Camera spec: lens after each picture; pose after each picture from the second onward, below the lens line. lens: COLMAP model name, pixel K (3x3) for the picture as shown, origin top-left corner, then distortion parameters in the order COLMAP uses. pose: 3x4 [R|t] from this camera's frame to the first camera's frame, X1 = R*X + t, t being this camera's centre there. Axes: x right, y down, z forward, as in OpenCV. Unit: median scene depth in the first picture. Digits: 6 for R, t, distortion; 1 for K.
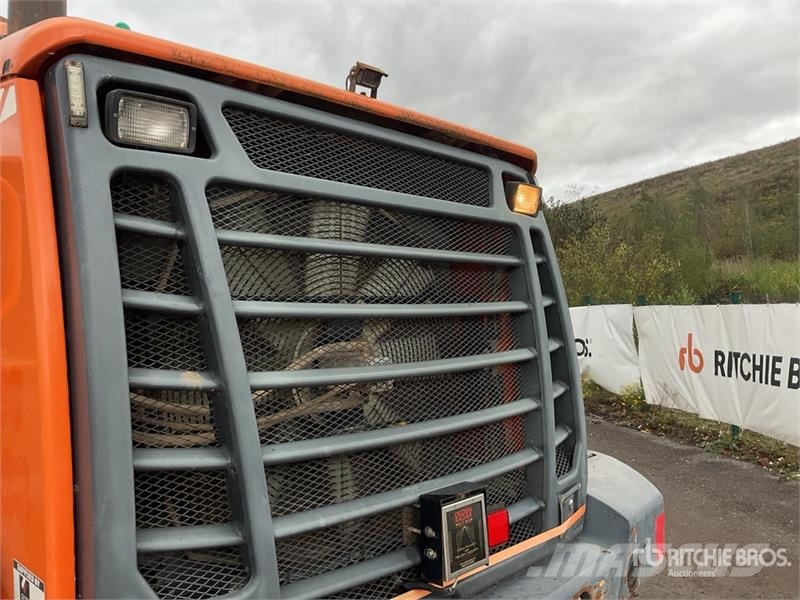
lens RADIAL K [[676.3, 0, 395.9], [0, 676.3, 298.3], [0, 0, 1]] dist [0.028785, -0.061879]
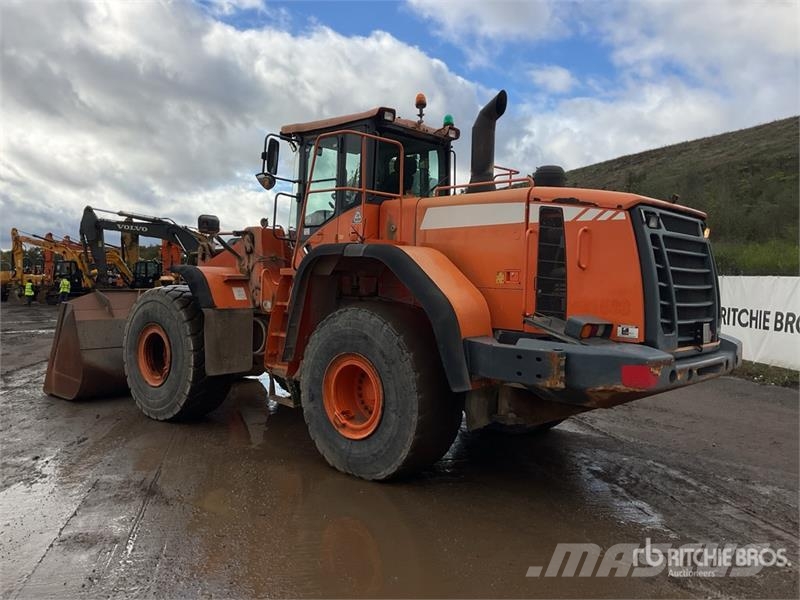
lens RADIAL K [[666.1, 0, 398.5], [0, 666.1, 297.4], [0, 0, 1]] dist [0.124403, -0.250357]
pose [[0.998607, 0.028110, 0.044643, -0.323654], [-0.030246, 0.998393, 0.047913, 0.006393], [-0.043224, -0.049196, 0.997853, -0.465093]]
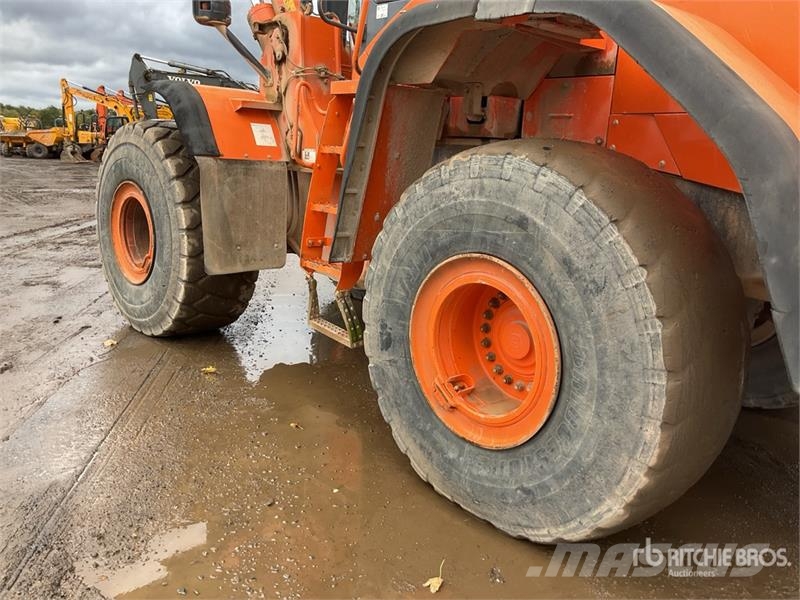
lens RADIAL K [[666.1, 0, 398.5], [0, 666.1, 297.4], [0, 0, 1]] dist [0.124403, -0.250357]
pose [[0.996821, 0.068605, -0.040501, -0.348044], [-0.057520, 0.971503, 0.229942, 0.032515], [0.055122, -0.226881, 0.972361, -0.226939]]
